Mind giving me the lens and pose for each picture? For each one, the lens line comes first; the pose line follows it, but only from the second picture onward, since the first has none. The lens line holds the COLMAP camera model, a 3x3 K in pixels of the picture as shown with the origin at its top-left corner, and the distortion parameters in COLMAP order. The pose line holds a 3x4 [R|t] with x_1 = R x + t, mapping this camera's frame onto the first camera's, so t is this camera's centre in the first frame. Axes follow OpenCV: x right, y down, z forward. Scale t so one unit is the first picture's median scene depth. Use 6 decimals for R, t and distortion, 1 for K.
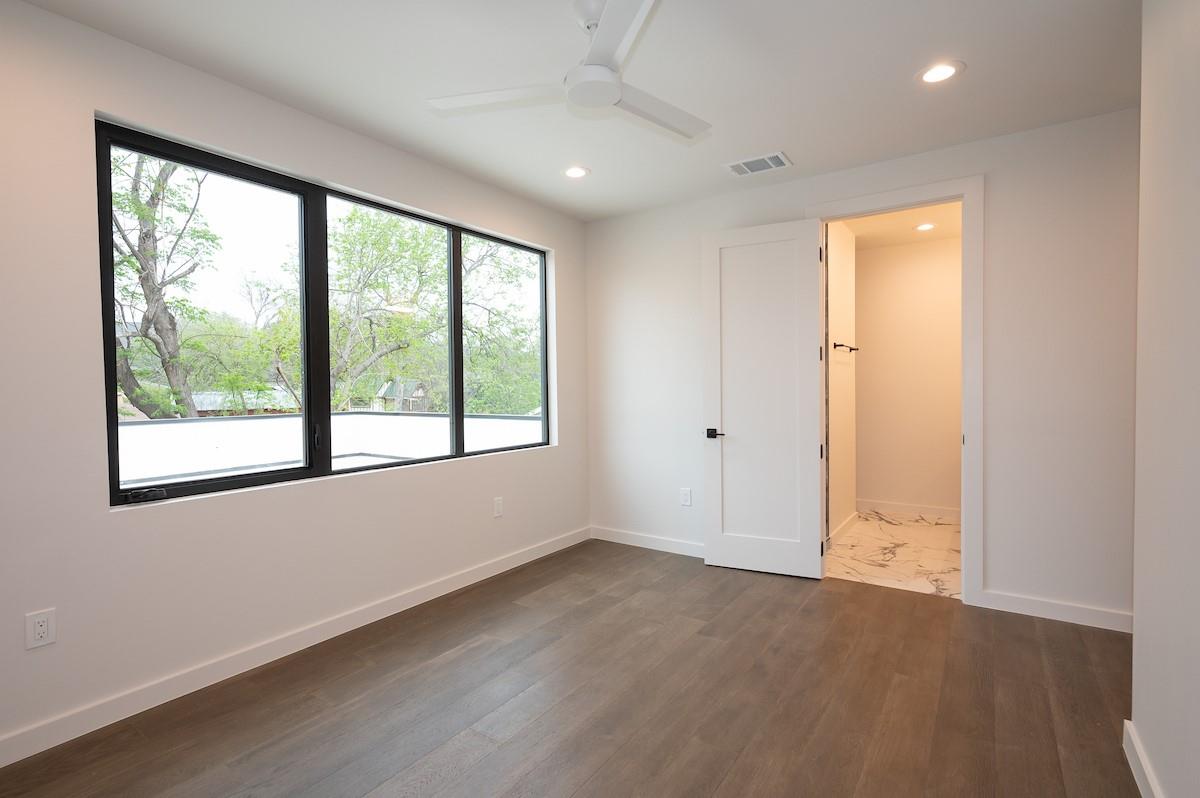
lens RADIAL K [[571.7, 0, 598.6], [0, 571.7, 387.3], [0, 0, 1]] dist [0.001220, 0.000786]
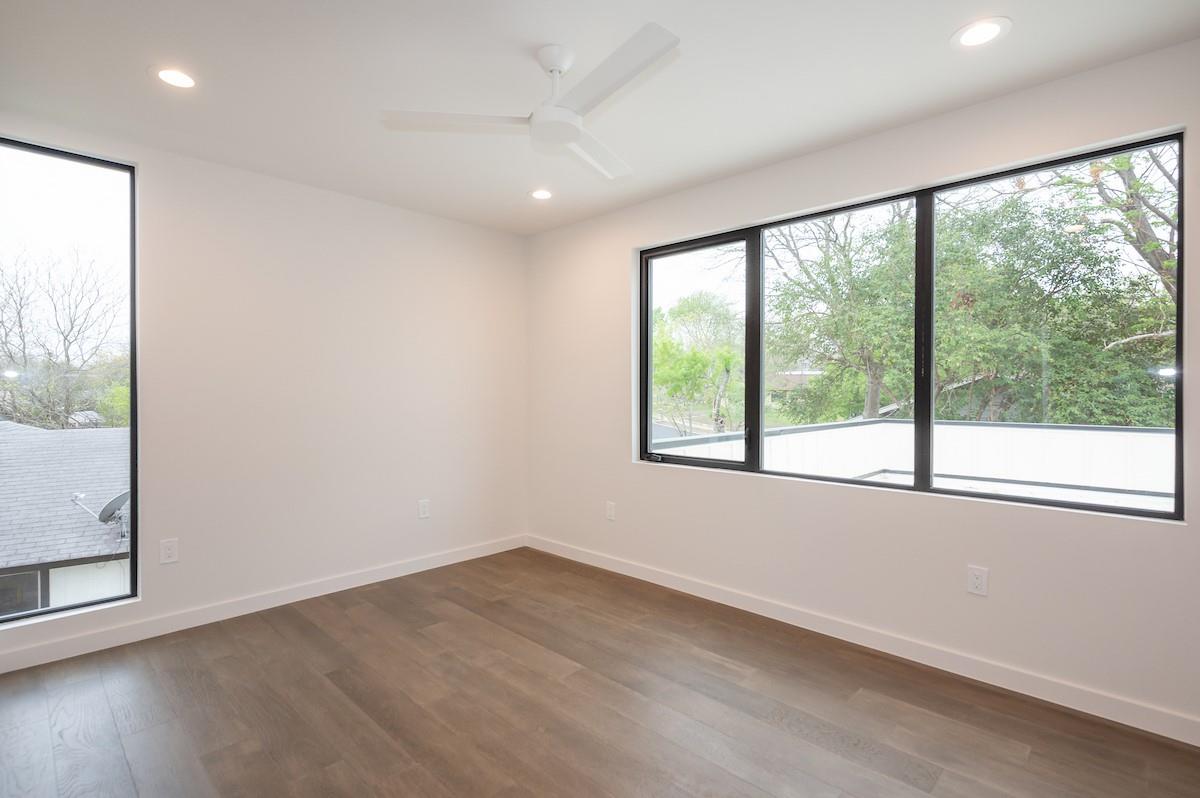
lens RADIAL K [[571.7, 0, 598.6], [0, 571.7, 387.3], [0, 0, 1]] dist [0.001220, 0.000786]
pose [[-0.161878, 0.006759, -0.986788, 0.754819], [-0.001237, 0.999974, 0.007052, -0.028730], [0.986810, 0.002362, -0.161865, 0.911495]]
